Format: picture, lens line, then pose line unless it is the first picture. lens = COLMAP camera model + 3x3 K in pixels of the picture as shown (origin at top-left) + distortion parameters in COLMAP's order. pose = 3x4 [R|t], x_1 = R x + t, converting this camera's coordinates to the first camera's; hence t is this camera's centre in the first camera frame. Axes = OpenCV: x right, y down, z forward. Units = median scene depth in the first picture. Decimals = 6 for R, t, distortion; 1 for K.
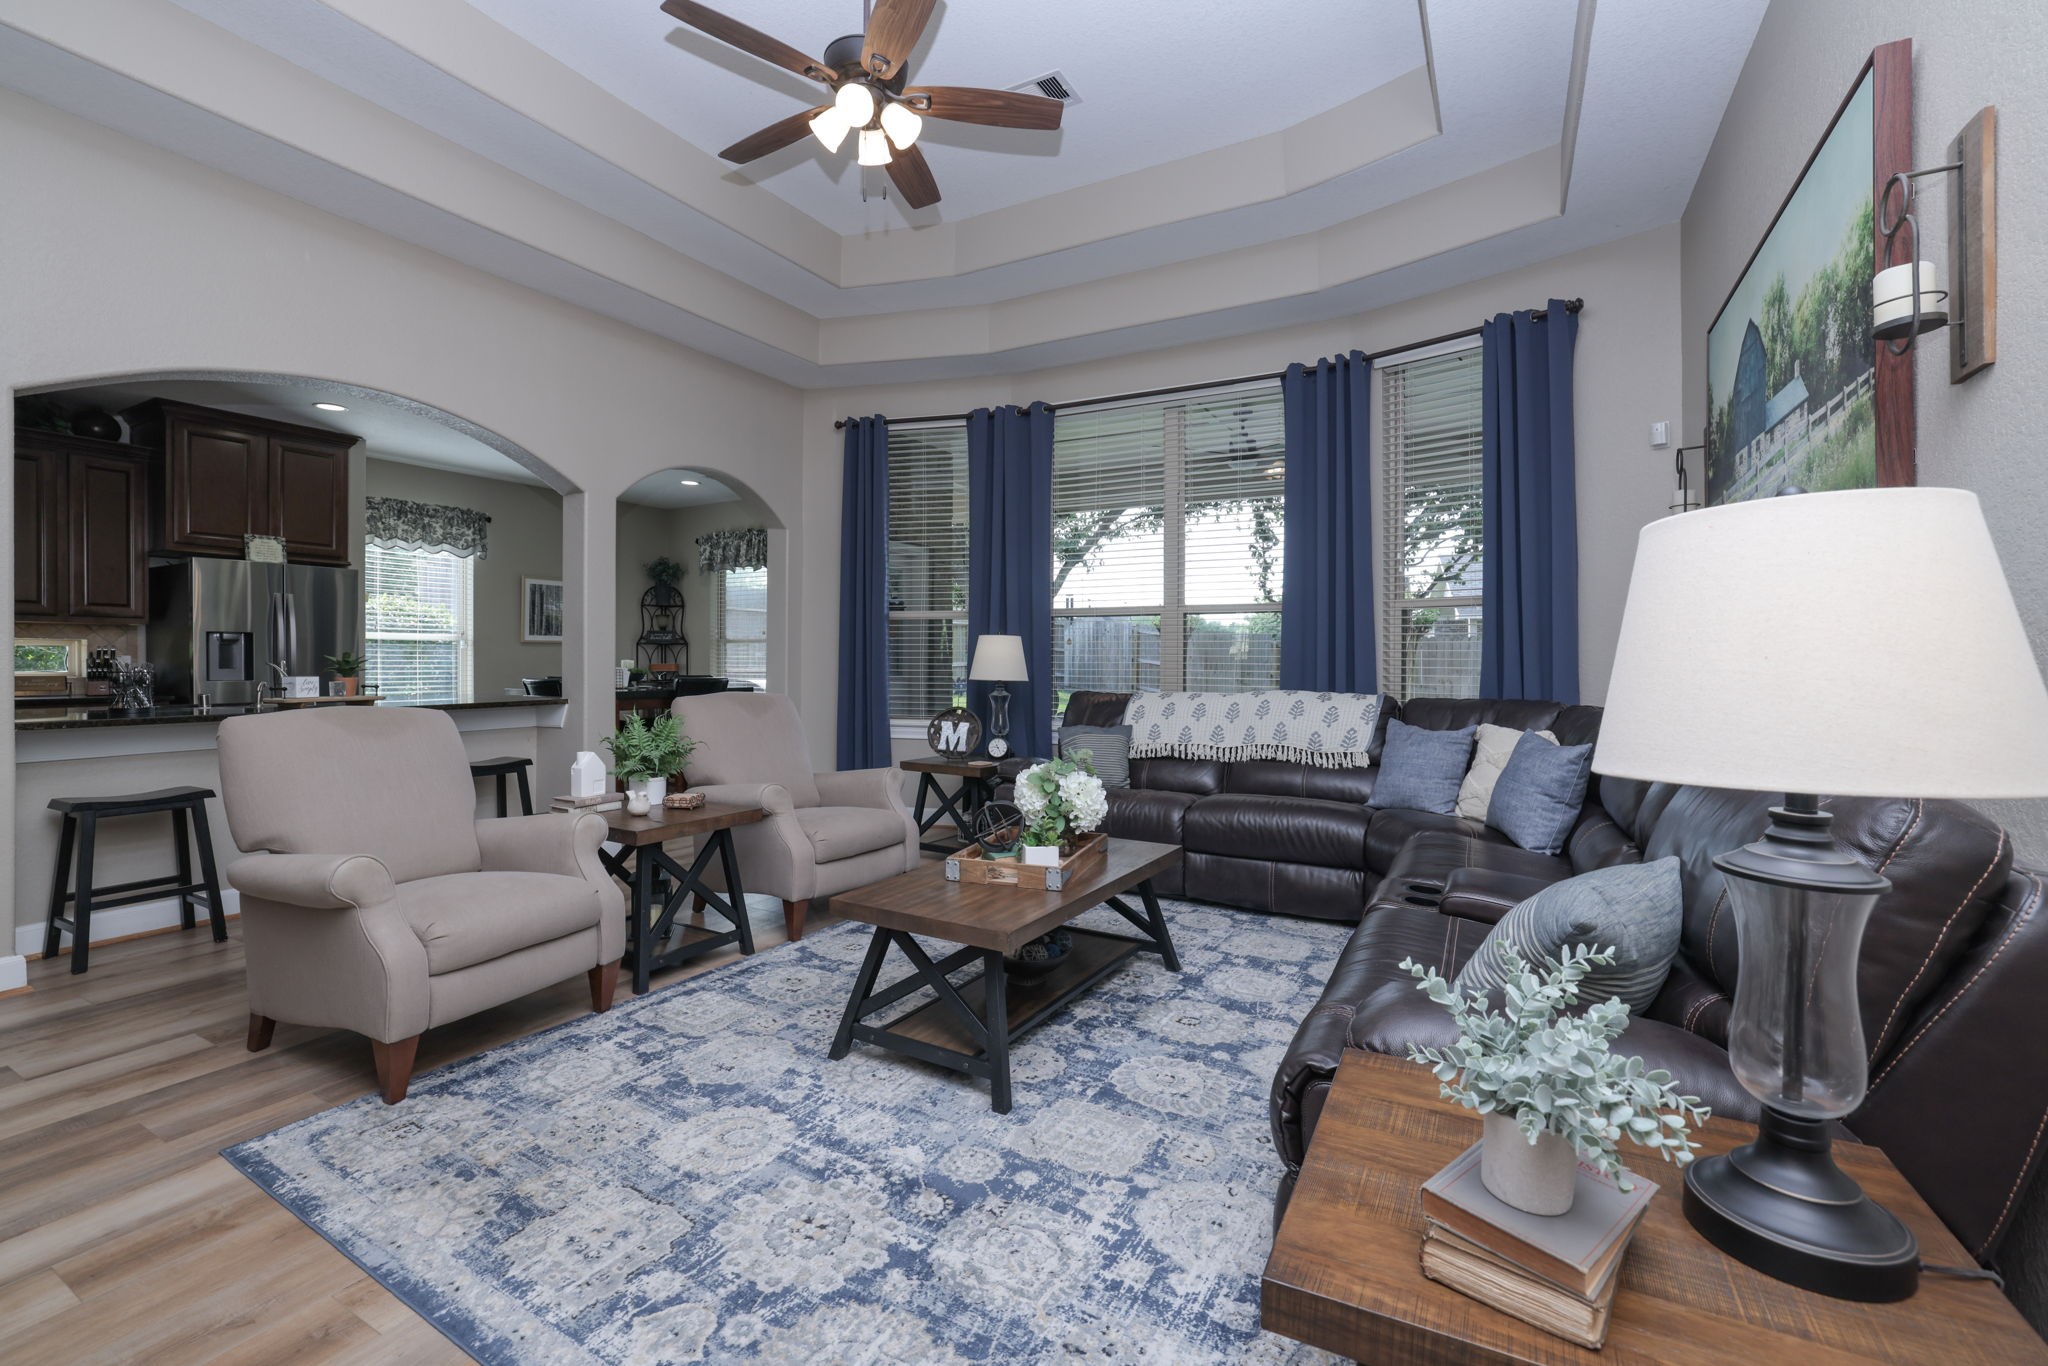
lens RADIAL K [[875.6, 0, 1016.2], [0, 875.6, 668.7], [0, 0, 1]] dist [-0.035048, 0.010735]
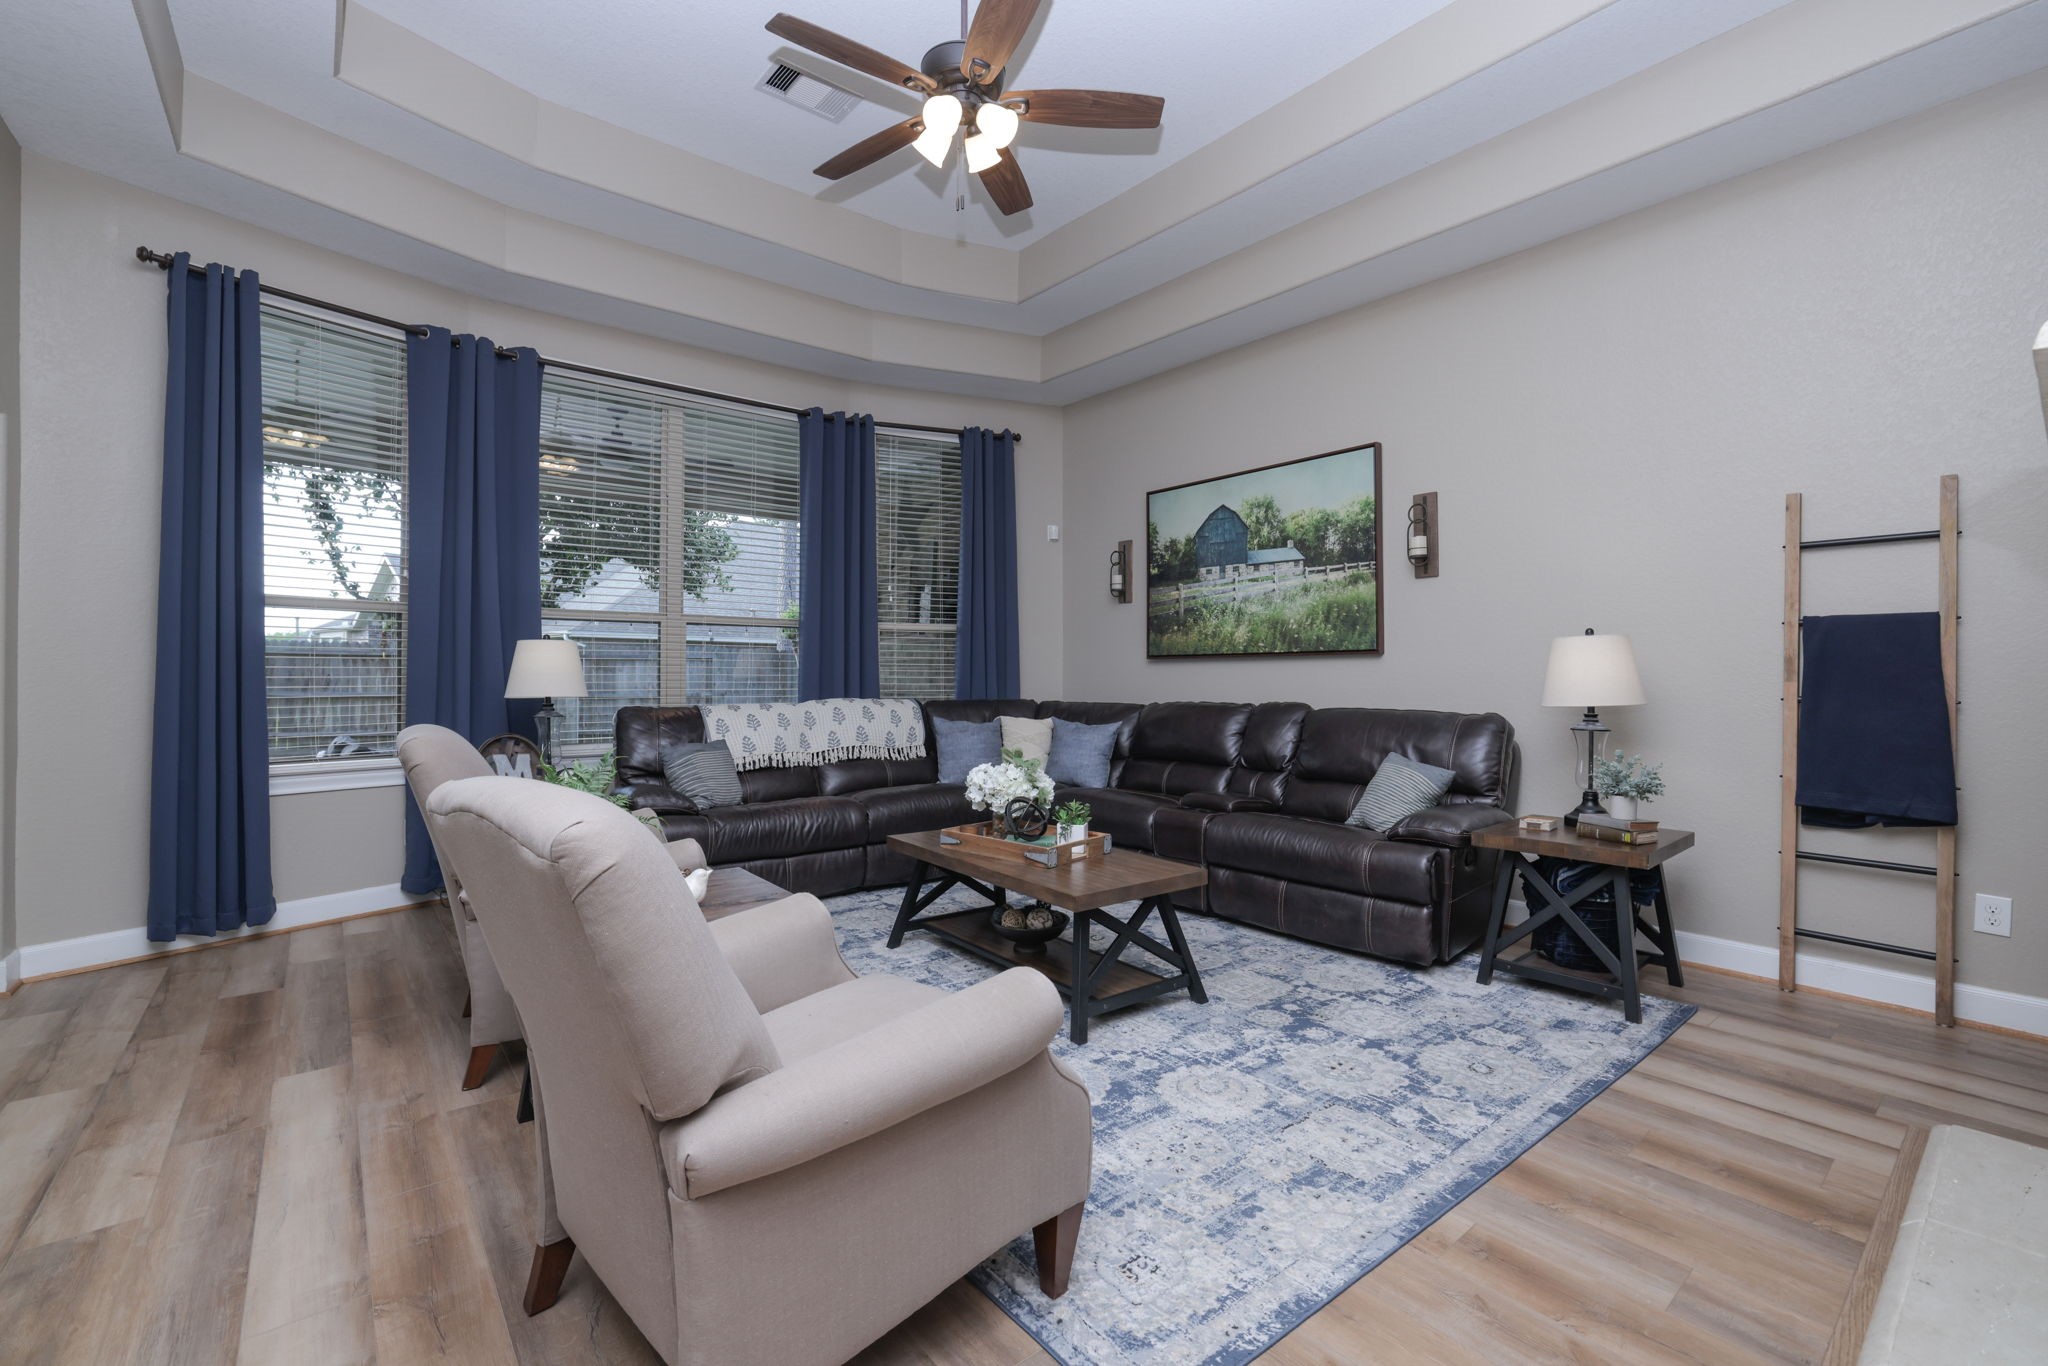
lens RADIAL K [[875.6, 0, 1026.3], [0, 875.6, 674.2], [0, 0, 1]] dist [-0.035048, 0.010735]
pose [[0.368269, -0.005247, 0.929704, -1.632411], [0.008594, 0.999961, 0.002239, -0.018064], [-0.929679, 0.007165, 0.368300, 0.872247]]
